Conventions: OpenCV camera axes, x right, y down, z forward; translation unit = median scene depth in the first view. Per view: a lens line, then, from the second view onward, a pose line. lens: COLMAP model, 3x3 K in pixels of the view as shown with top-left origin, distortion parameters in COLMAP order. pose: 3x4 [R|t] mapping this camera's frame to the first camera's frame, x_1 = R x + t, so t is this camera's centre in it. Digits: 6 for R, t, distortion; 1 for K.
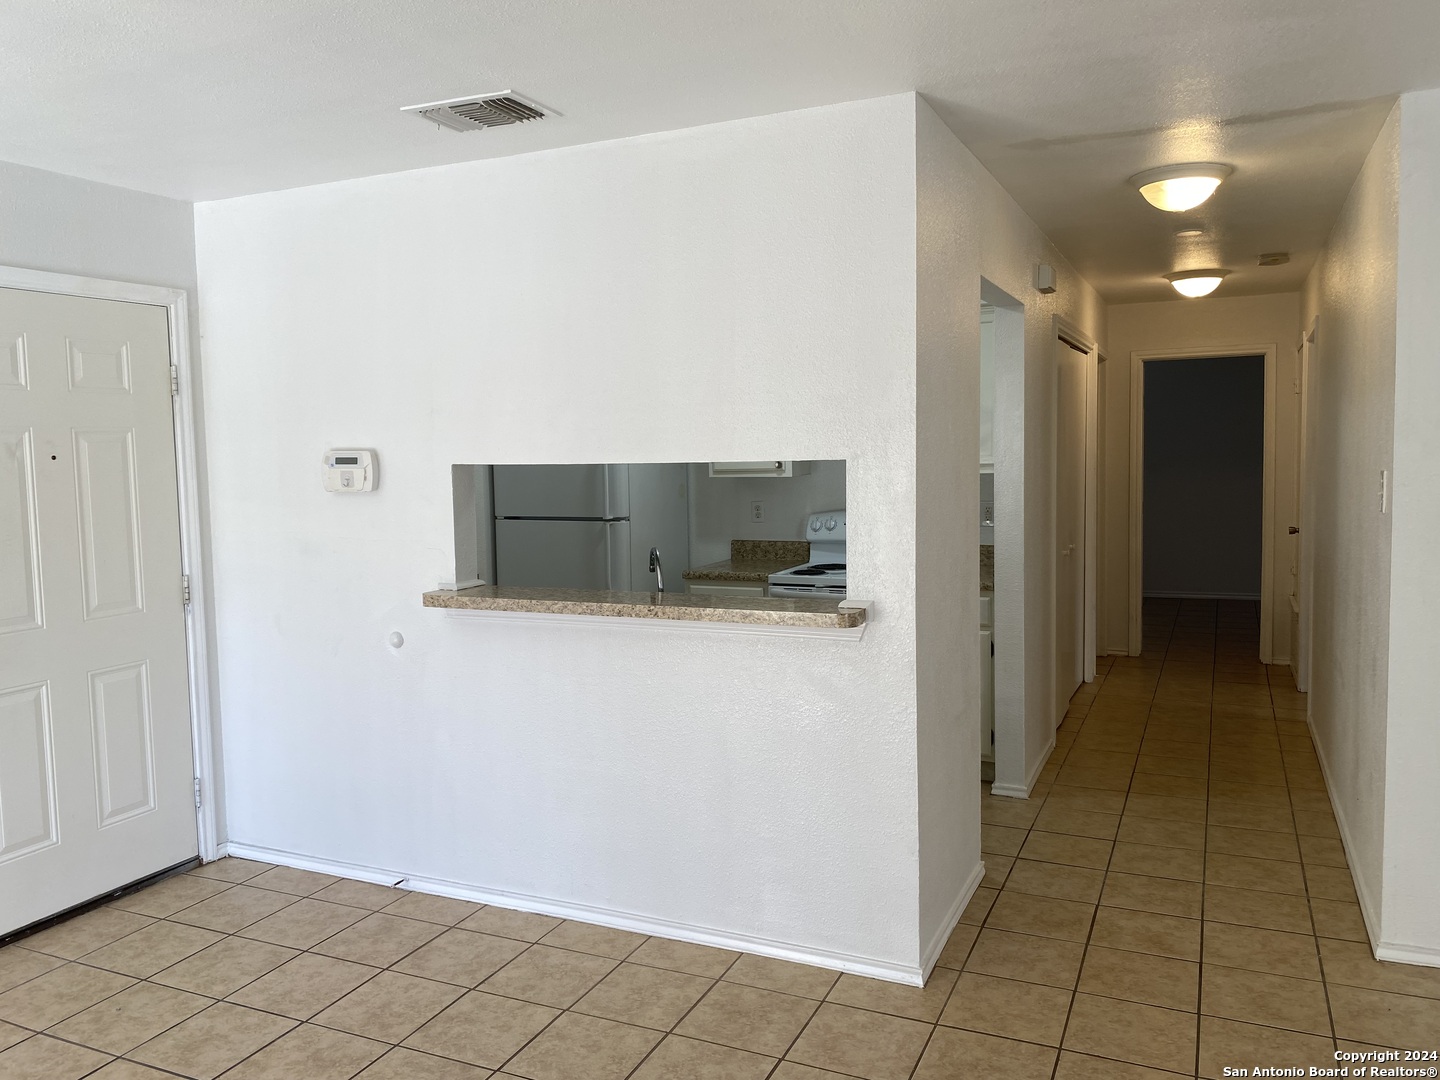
lens RADIAL K [[1106.8, 0, 716.3], [0, 1106.8, 528.9], [0, 0, 1]] dist [0.028966, -0.027491]
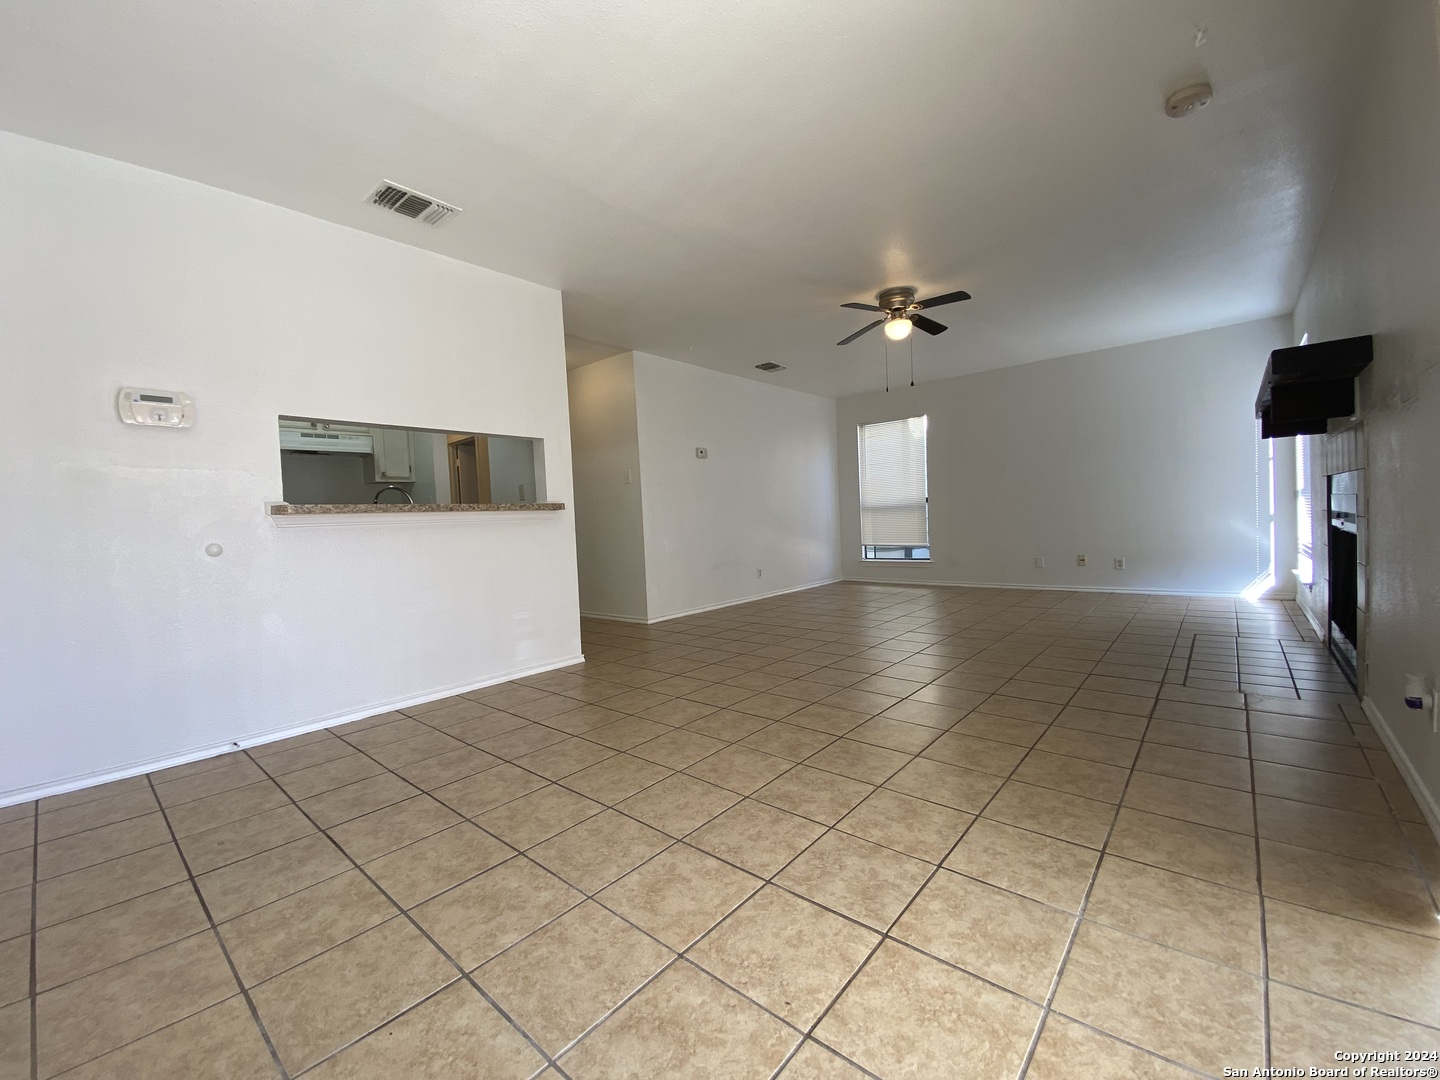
lens RADIAL K [[583.9, 0, 721.7], [0, 583.9, 546.0], [0, 0, 1]] dist [0.019543, -0.018396]
pose [[0.275685, -0.033704, 0.960657, -0.602547], [0.112823, 0.993612, 0.002483, 0.124822], [-0.954604, 0.107699, 0.277727, 0.218659]]
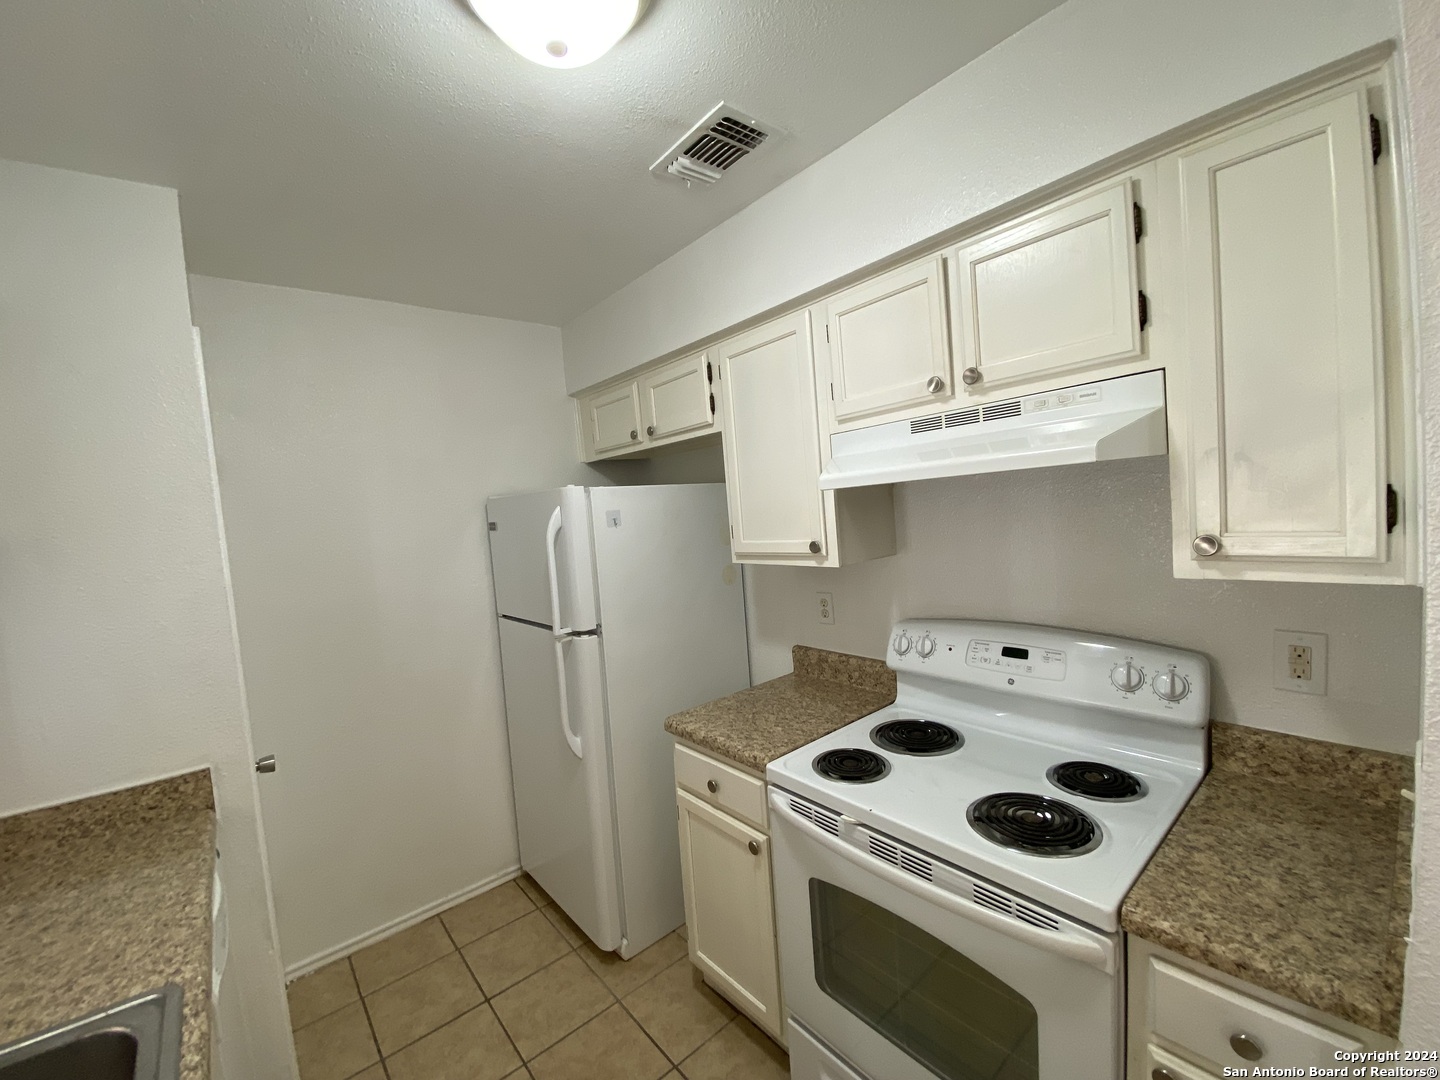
lens RADIAL K [[583.9, 0, 715.0], [0, 583.9, 541.0], [0, 0, 1]] dist [0.019543, -0.018396]
pose [[0.901111, -0.024031, -0.432922, 0.162296], [0.026044, 0.999660, -0.001279, -0.071052], [0.432805, -0.010123, 0.901431, 0.794530]]
